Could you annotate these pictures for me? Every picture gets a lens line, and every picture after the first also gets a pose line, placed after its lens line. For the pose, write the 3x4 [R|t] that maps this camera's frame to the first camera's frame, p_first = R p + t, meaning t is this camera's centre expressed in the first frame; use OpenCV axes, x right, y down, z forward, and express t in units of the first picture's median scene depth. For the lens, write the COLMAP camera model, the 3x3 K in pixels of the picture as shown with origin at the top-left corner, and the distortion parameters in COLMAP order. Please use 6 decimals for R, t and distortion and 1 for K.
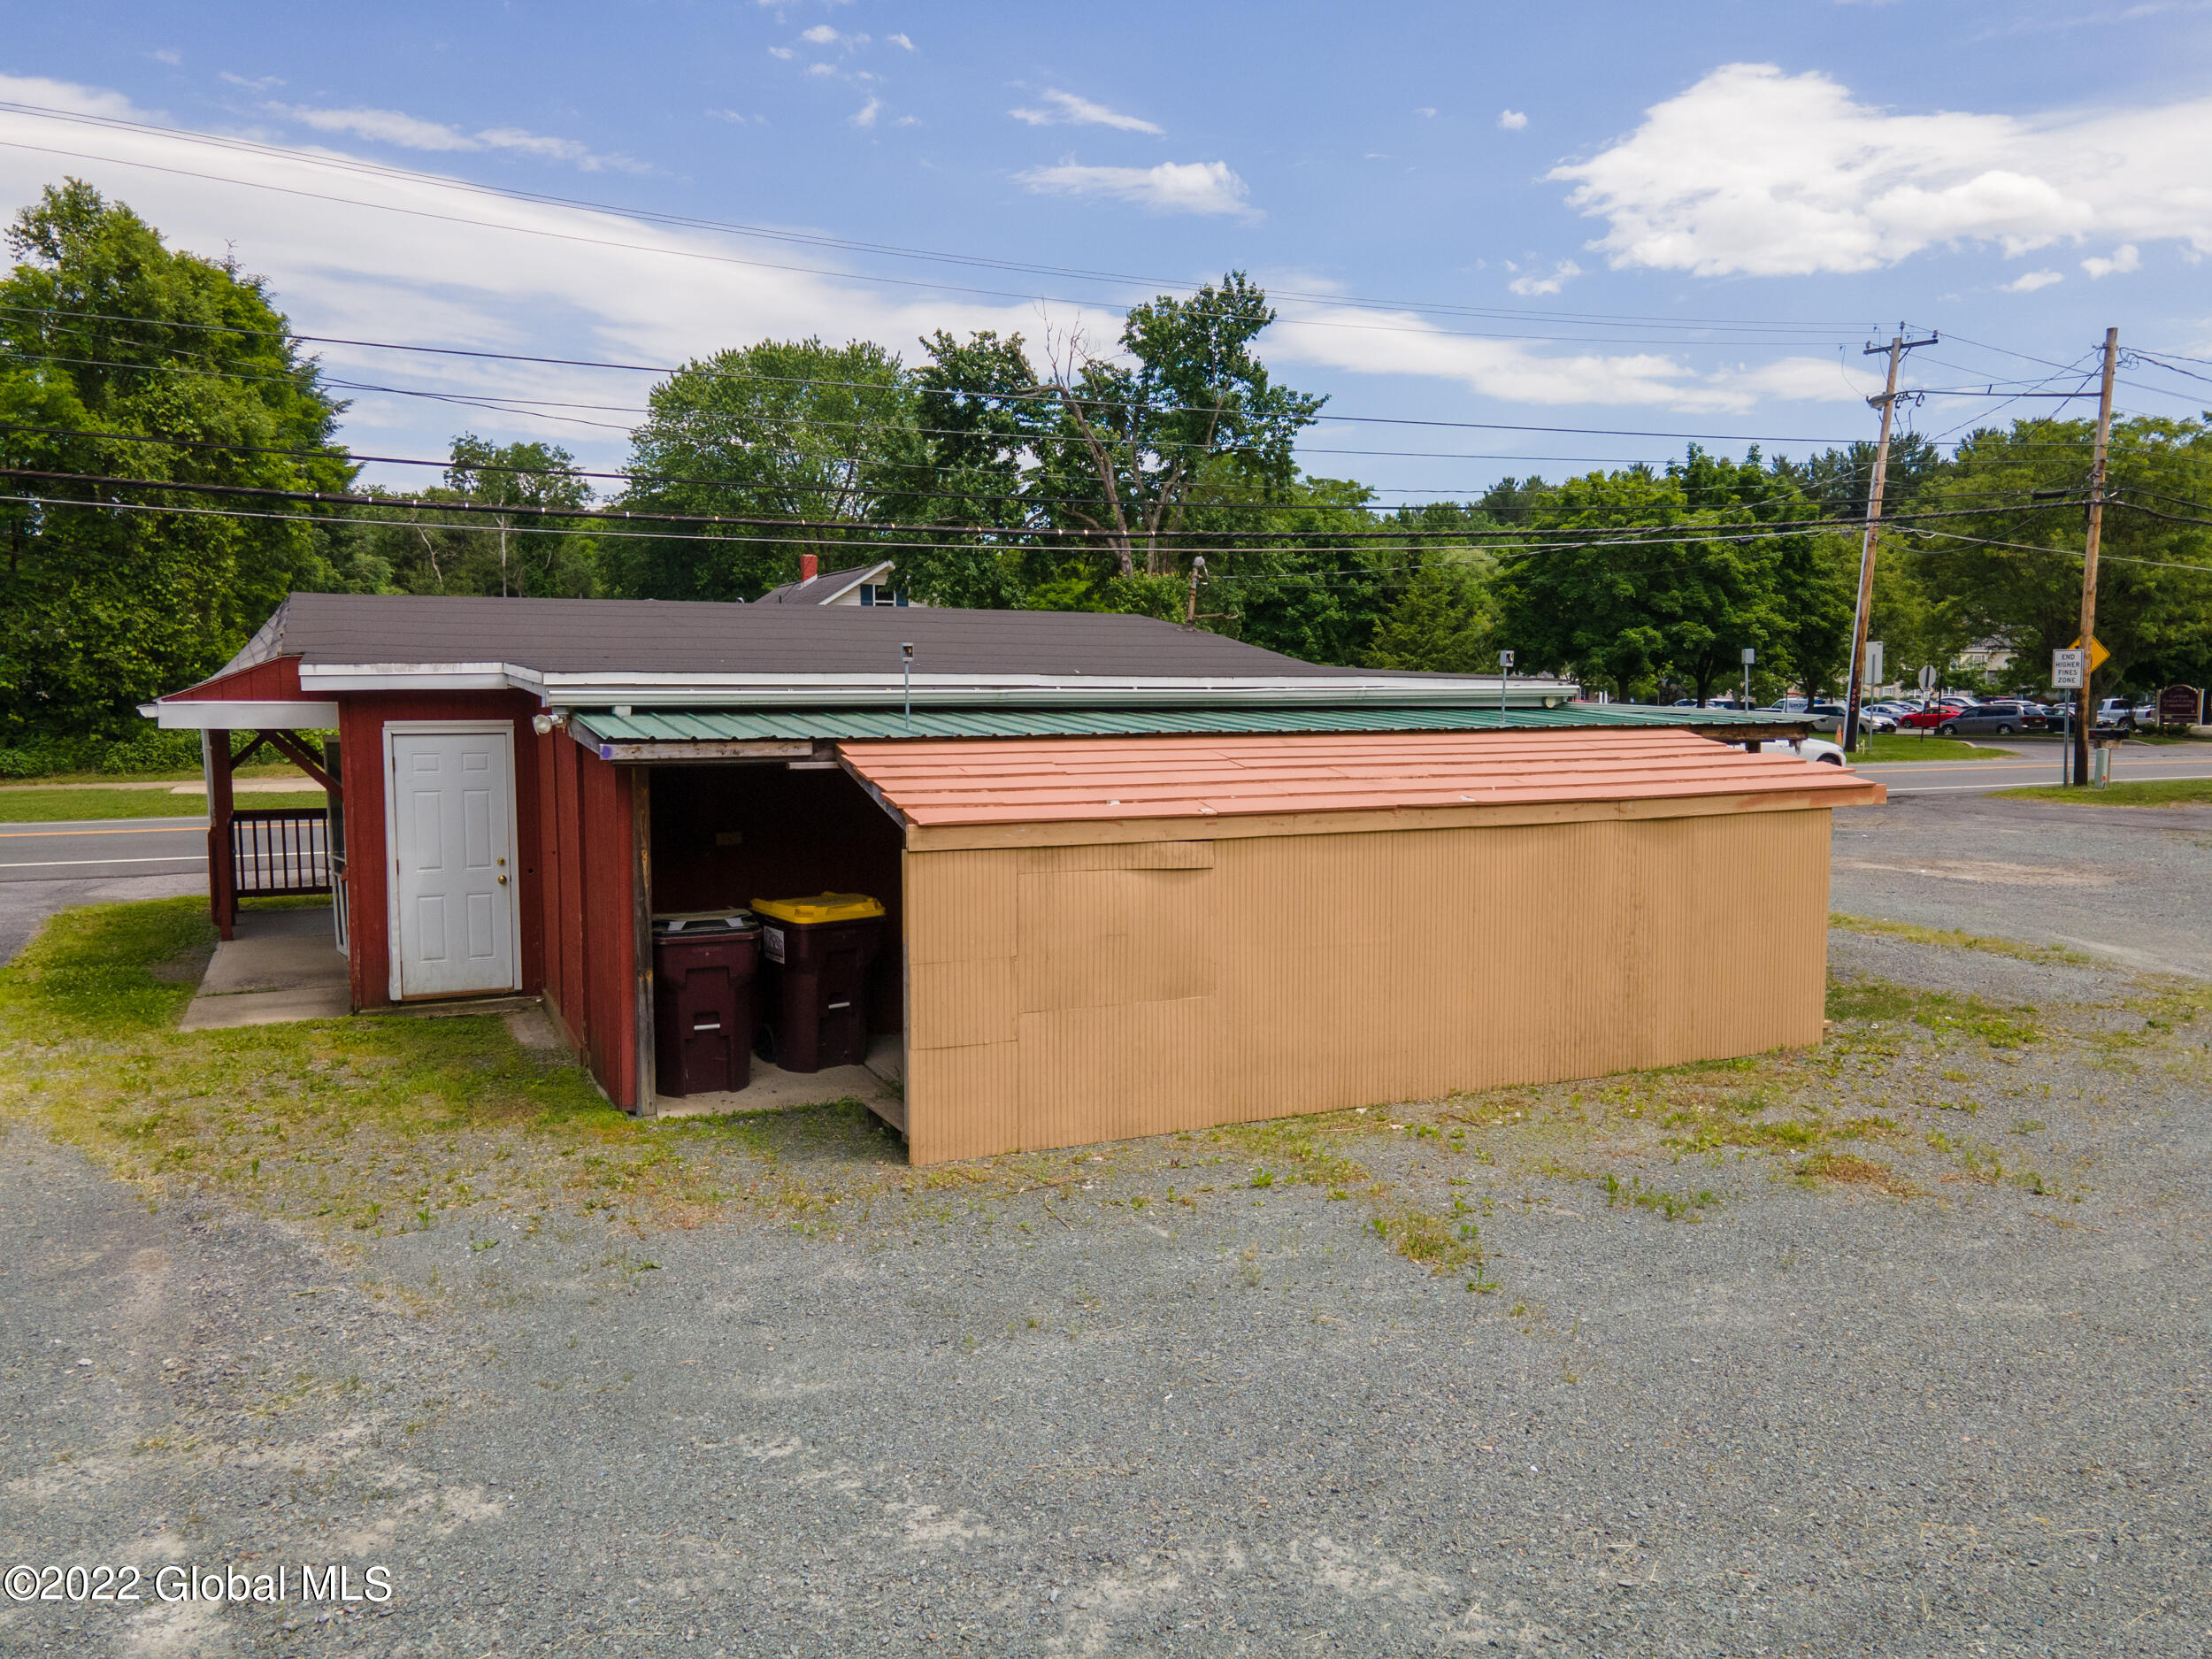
lens RADIAL K [[1612.2, 0, 1101.6], [0, 1612.2, 828.8], [0, 0, 1]] dist [0.027503, 0.025036]
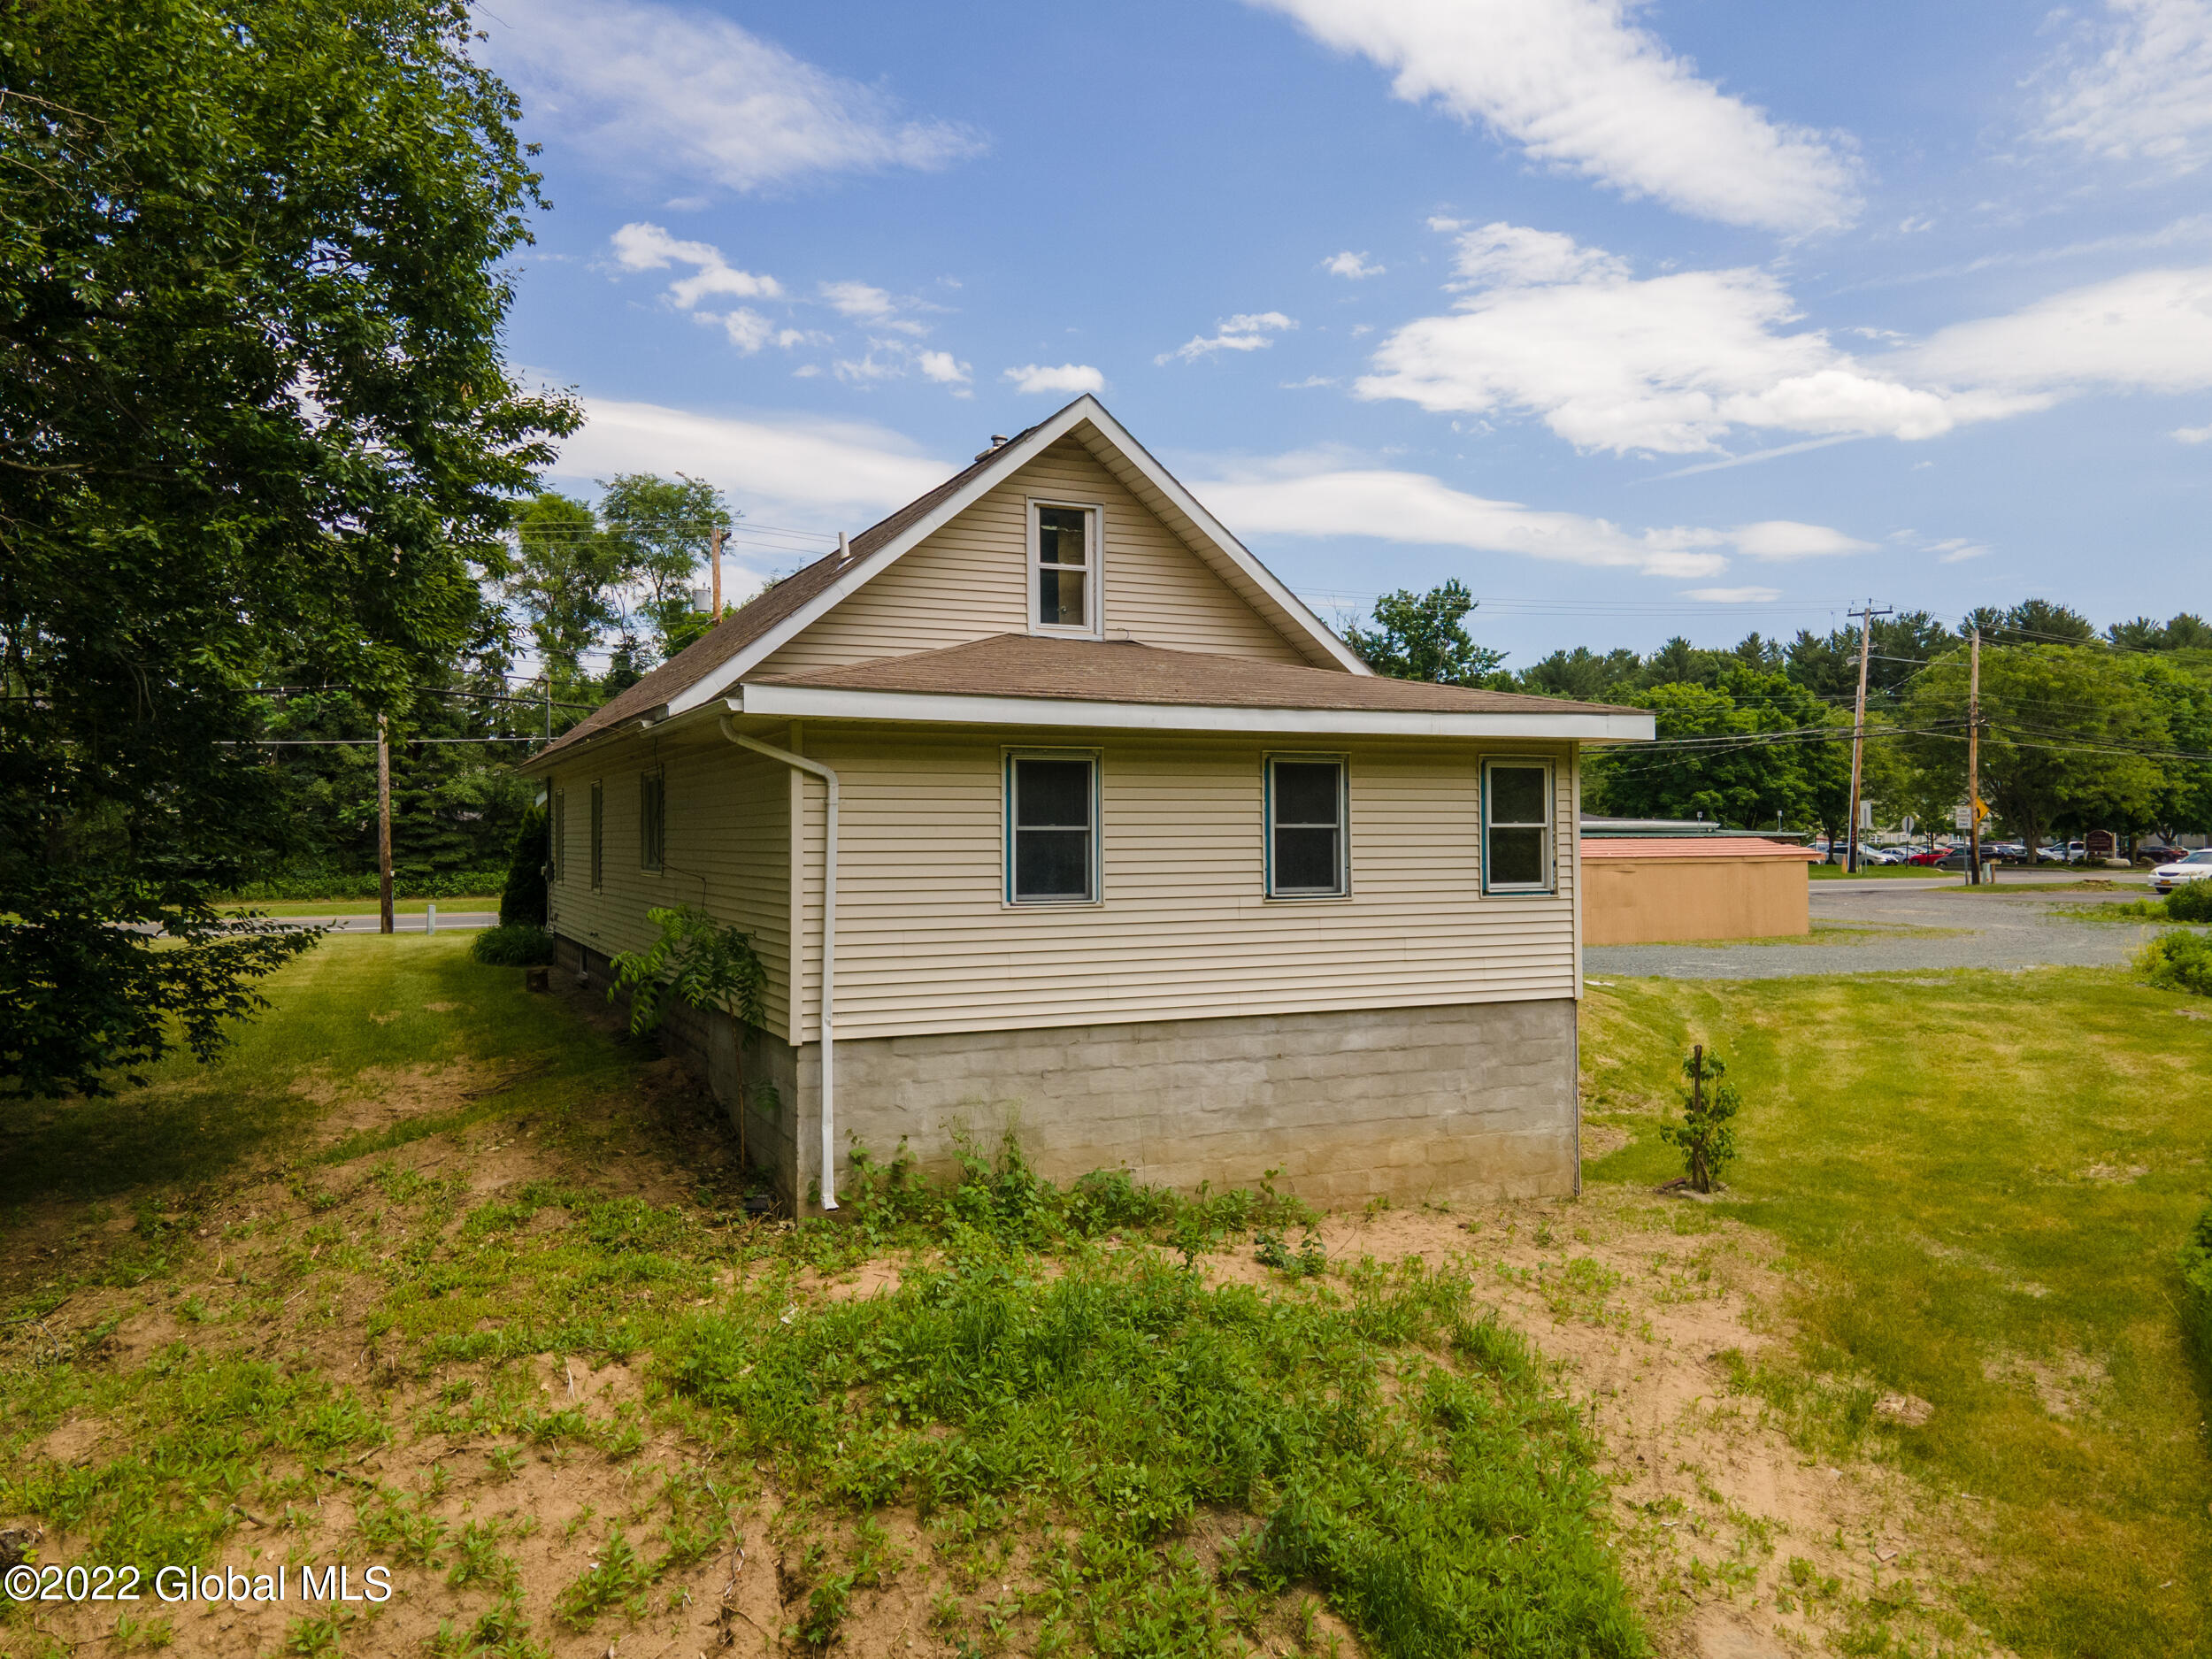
lens RADIAL K [[1612.2, 0, 1110.3], [0, 1612.2, 828.3], [0, 0, 1]] dist [0.027503, 0.025036]
pose [[0.999841, -0.006650, -0.016540, -0.175163], [0.005035, 0.995387, -0.095806, 0.044828], [0.017101, 0.095708, 0.995263, -0.444426]]
